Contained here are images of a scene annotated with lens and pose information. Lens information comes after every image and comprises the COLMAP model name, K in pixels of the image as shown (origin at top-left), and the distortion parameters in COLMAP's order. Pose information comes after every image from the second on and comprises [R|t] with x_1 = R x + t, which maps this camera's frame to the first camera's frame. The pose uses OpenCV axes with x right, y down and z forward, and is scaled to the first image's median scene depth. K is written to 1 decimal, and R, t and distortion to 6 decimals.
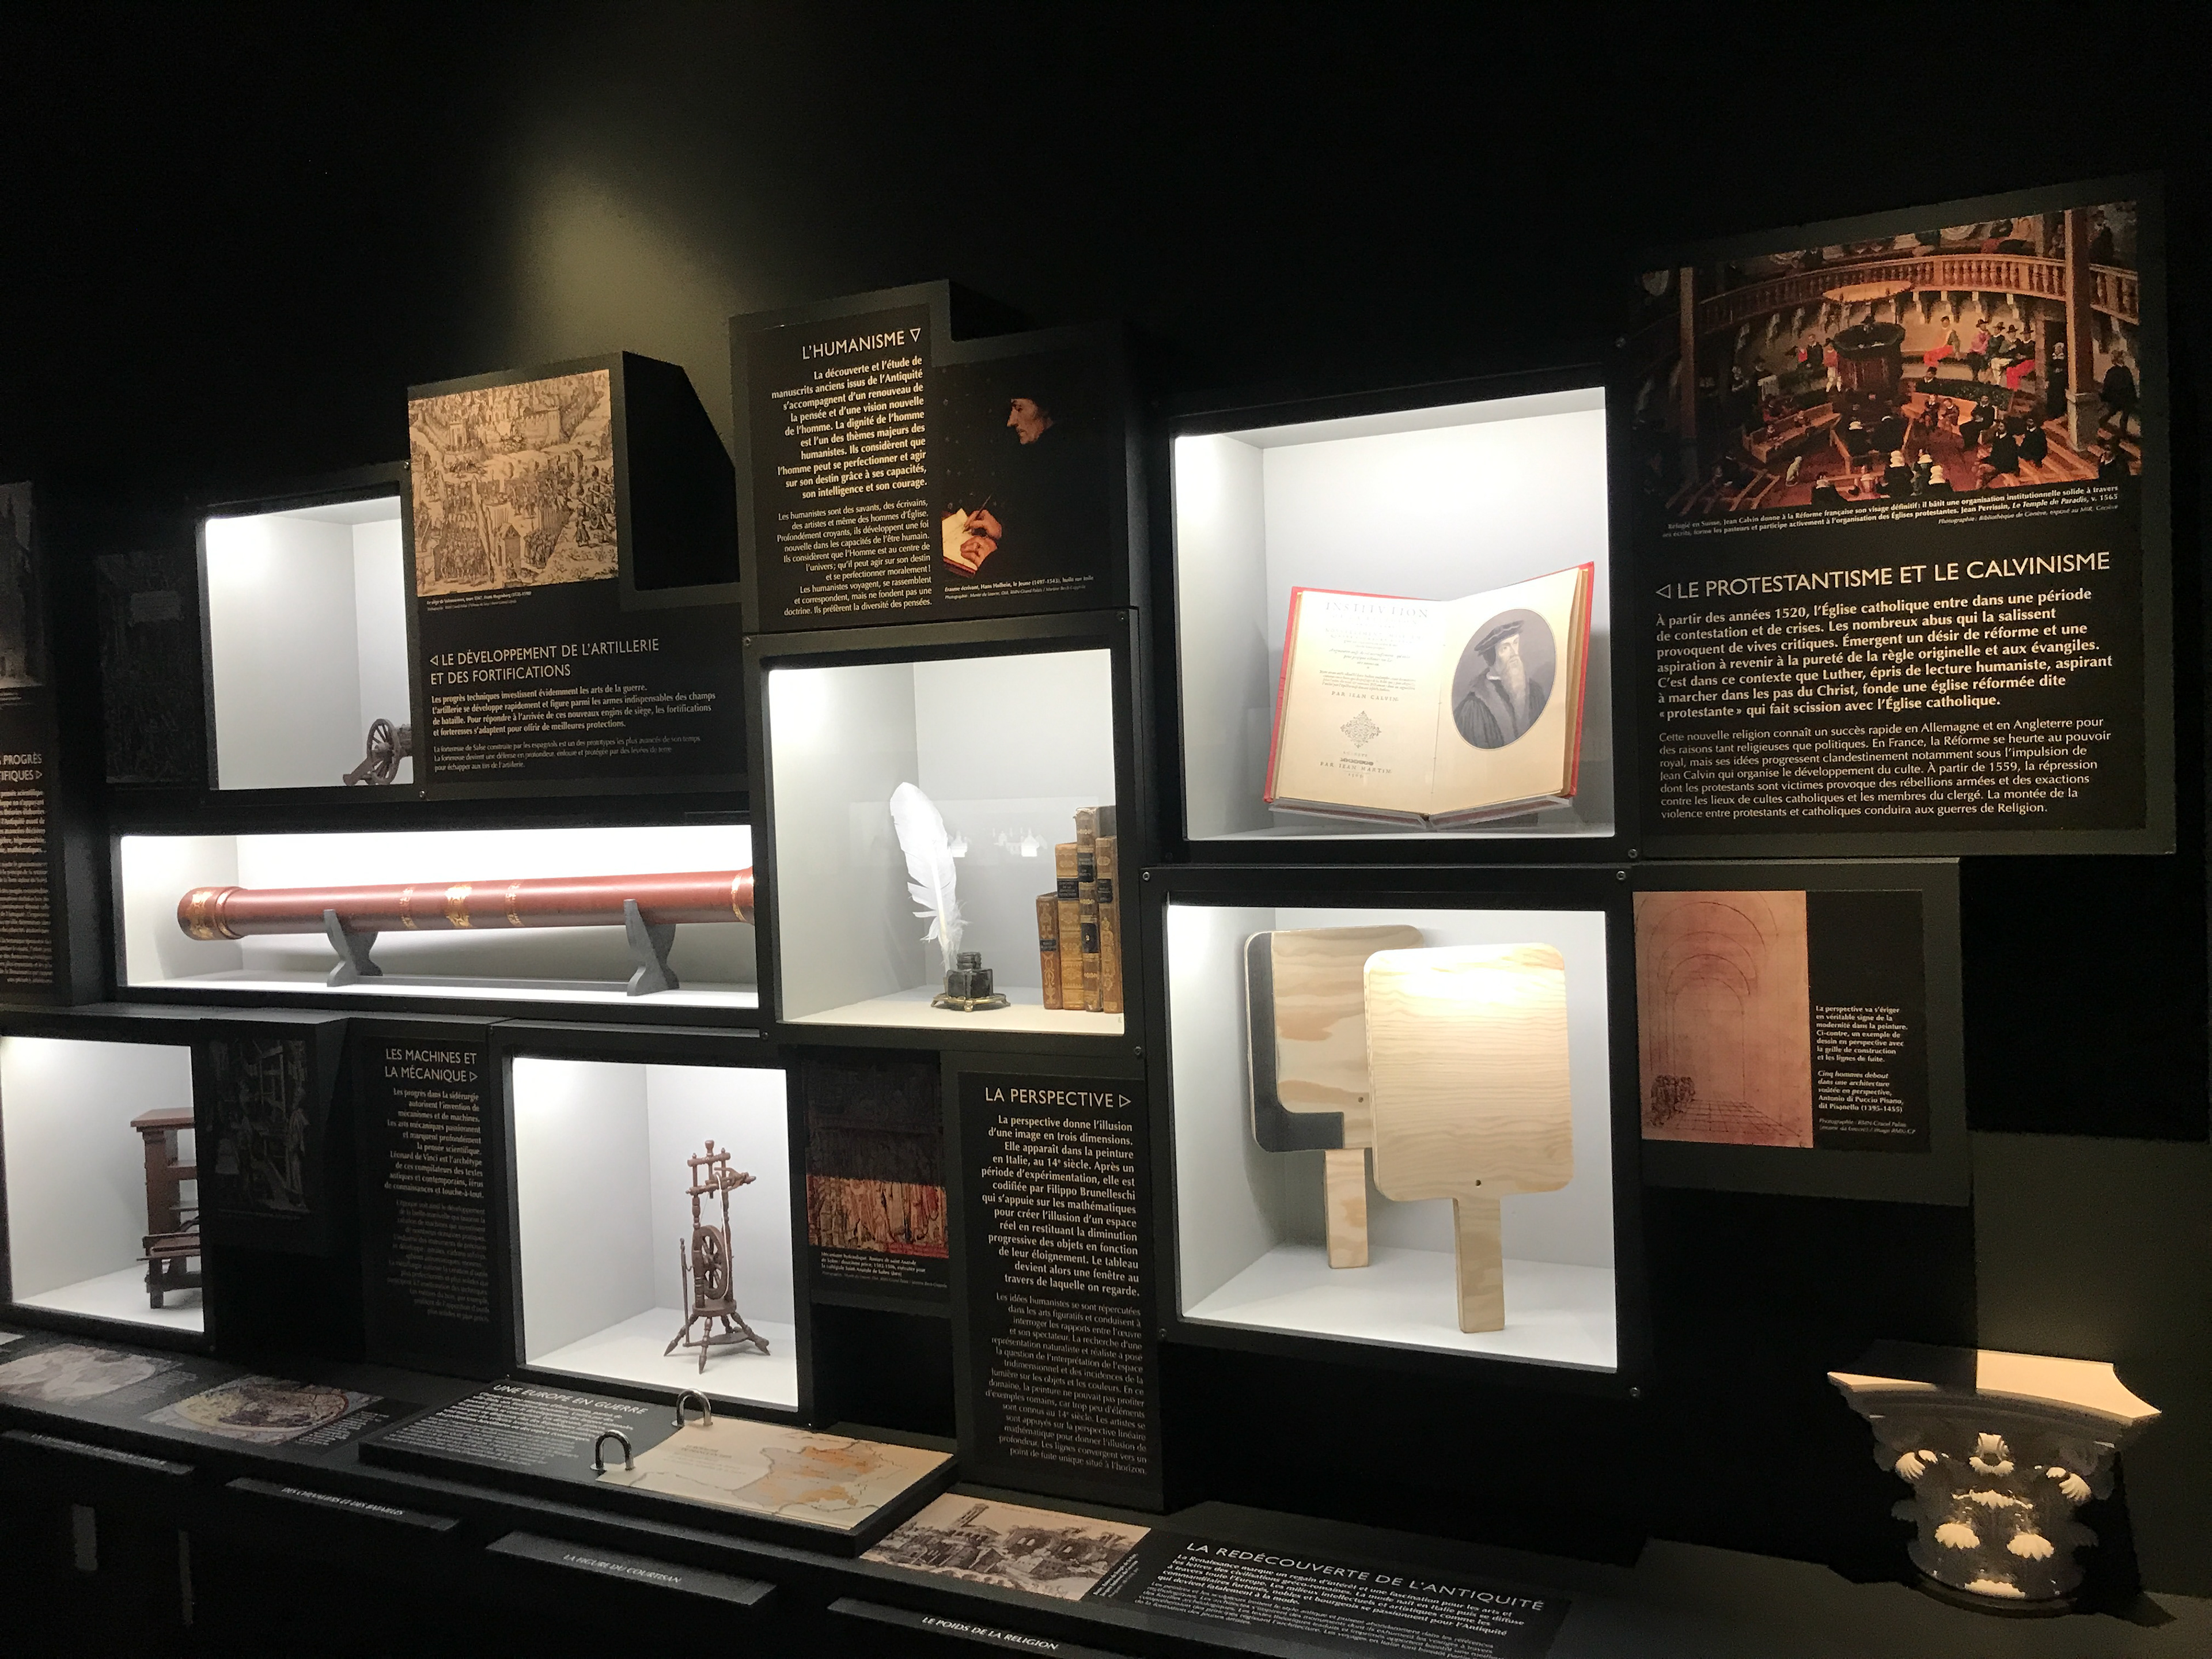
lens RADIAL K [[1796.7, 0, 1101.3], [0, 1796.7, 829.5], [0, 0, 1]] dist [-0.012259, 0.011086]
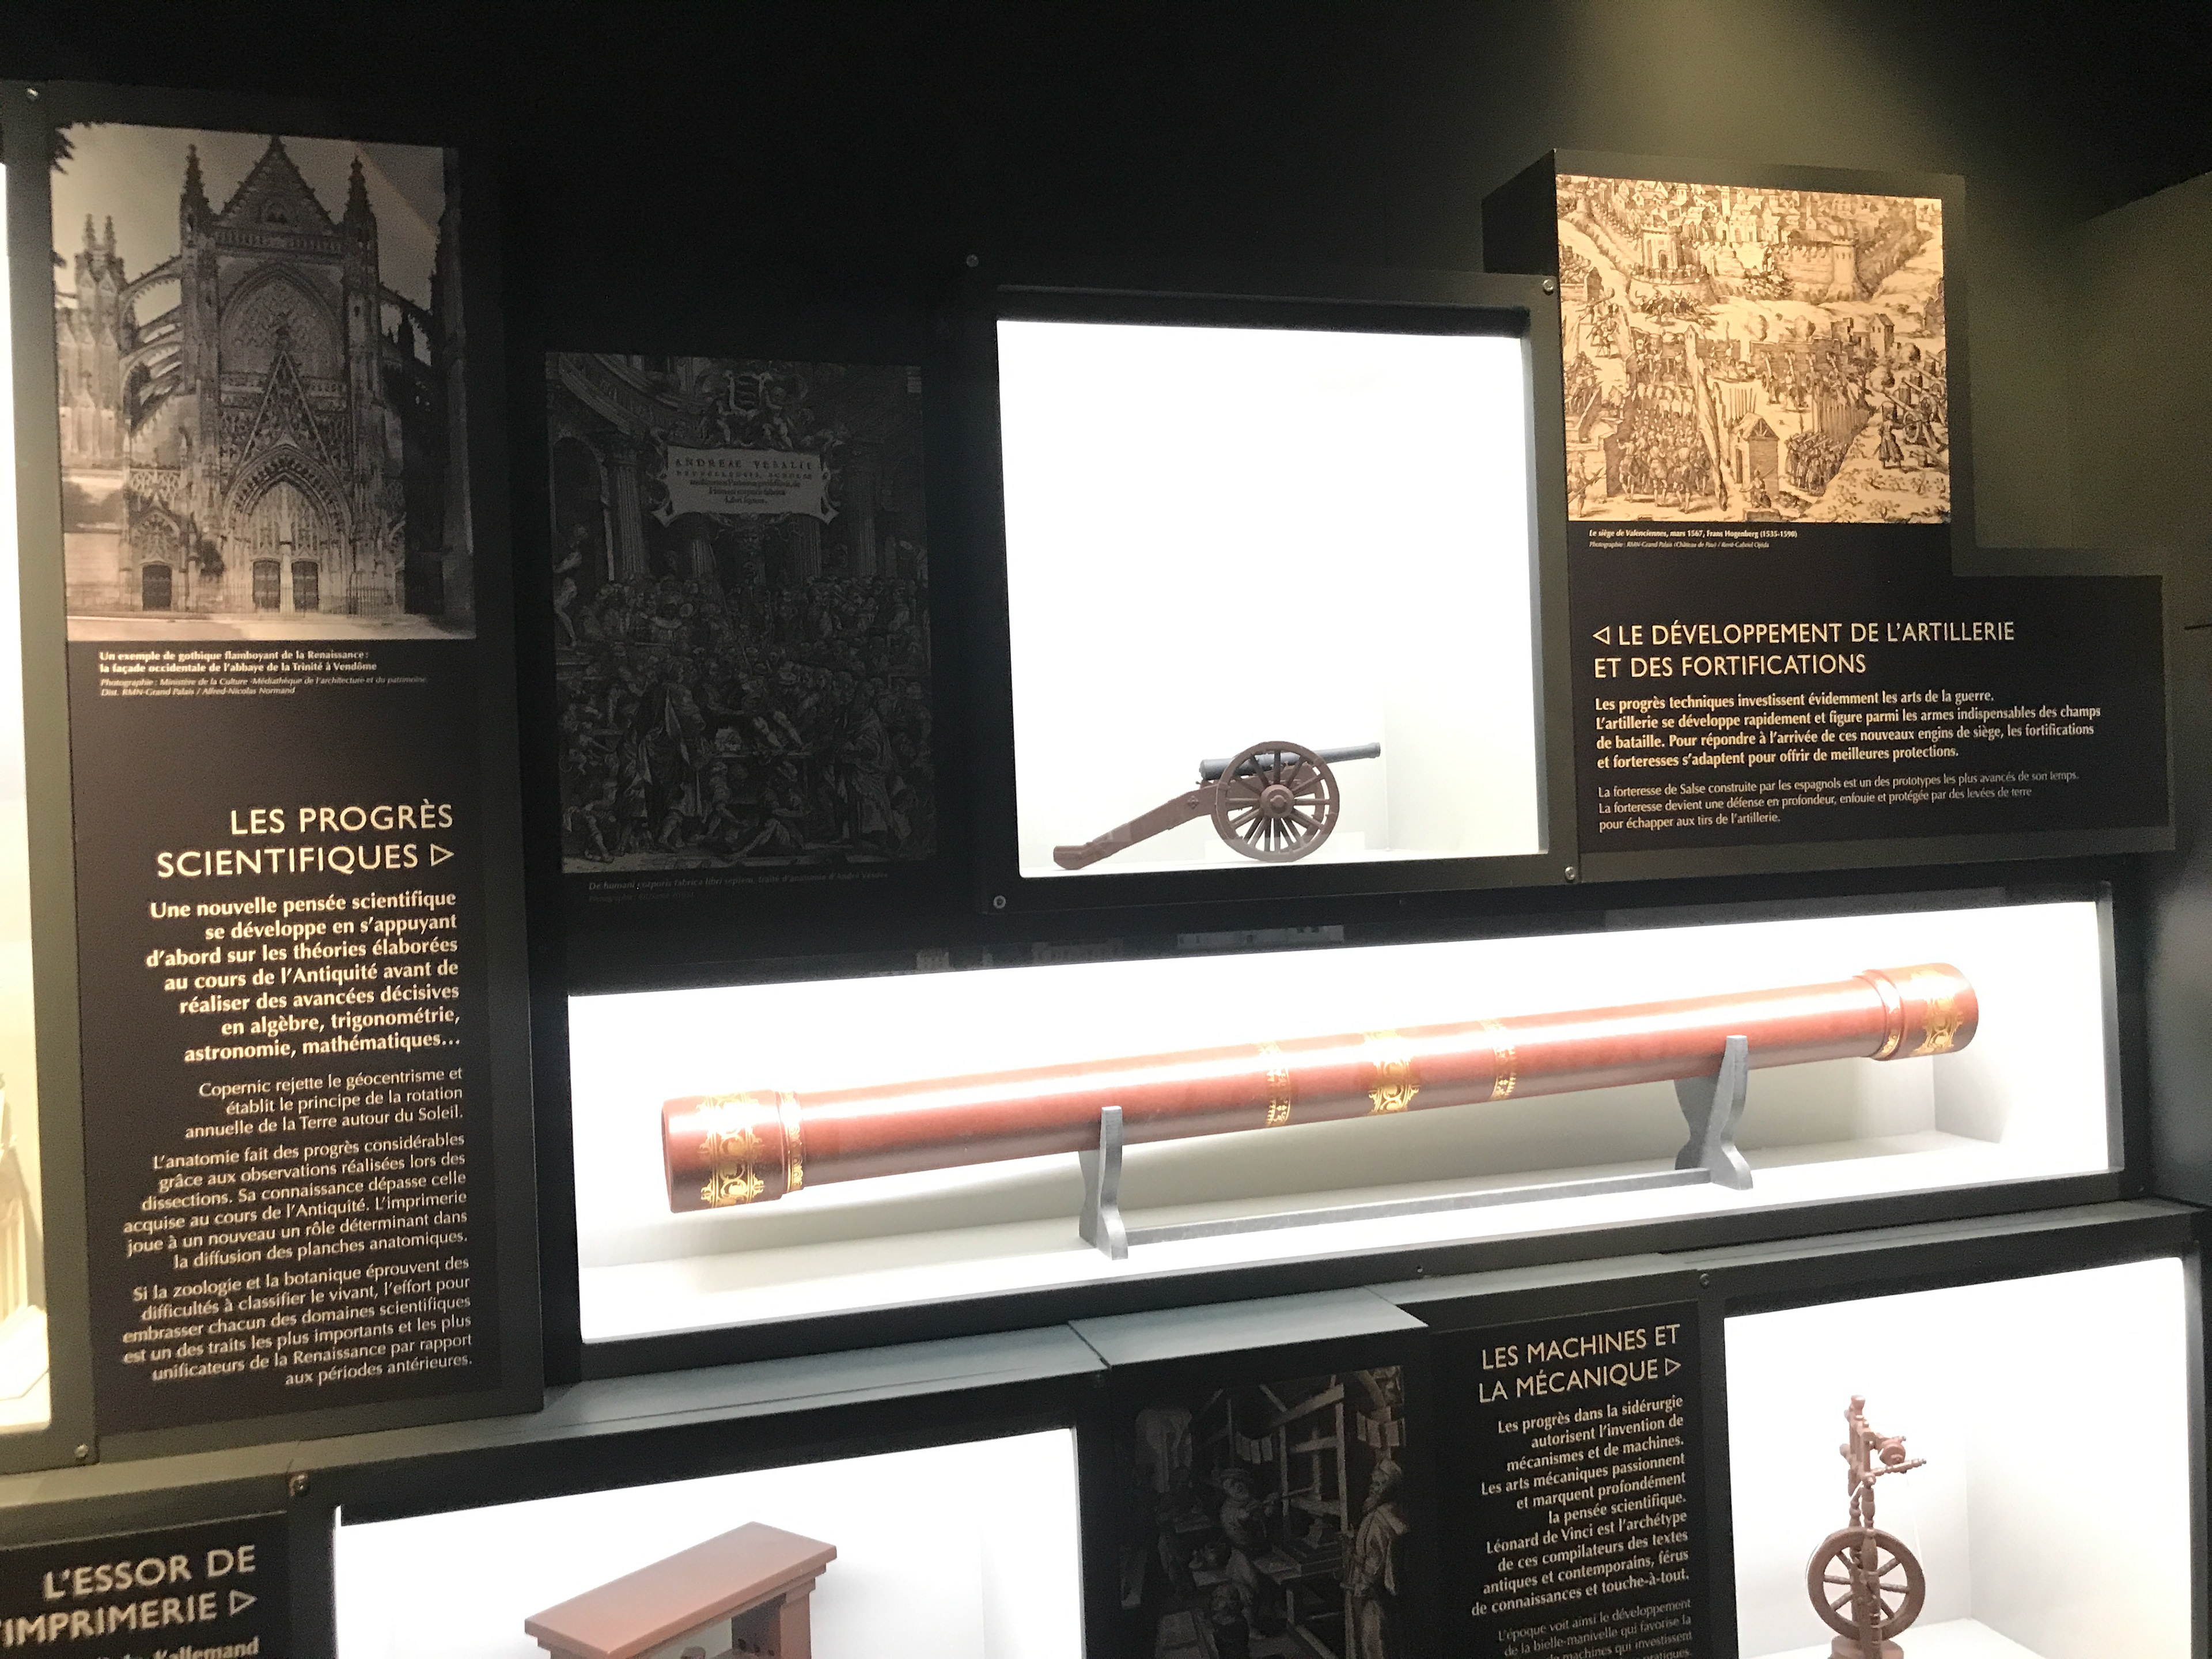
lens RADIAL K [[1796.7, 0, 1104.6], [0, 1796.7, 825.4], [0, 0, 1]] dist [-0.012259, 0.011086]
pose [[0.751529, 0.001296, 0.659699, -0.868658], [0.039336, 0.998131, -0.046773, -0.014207], [-0.658527, 0.061101, 0.750073, 0.687401]]
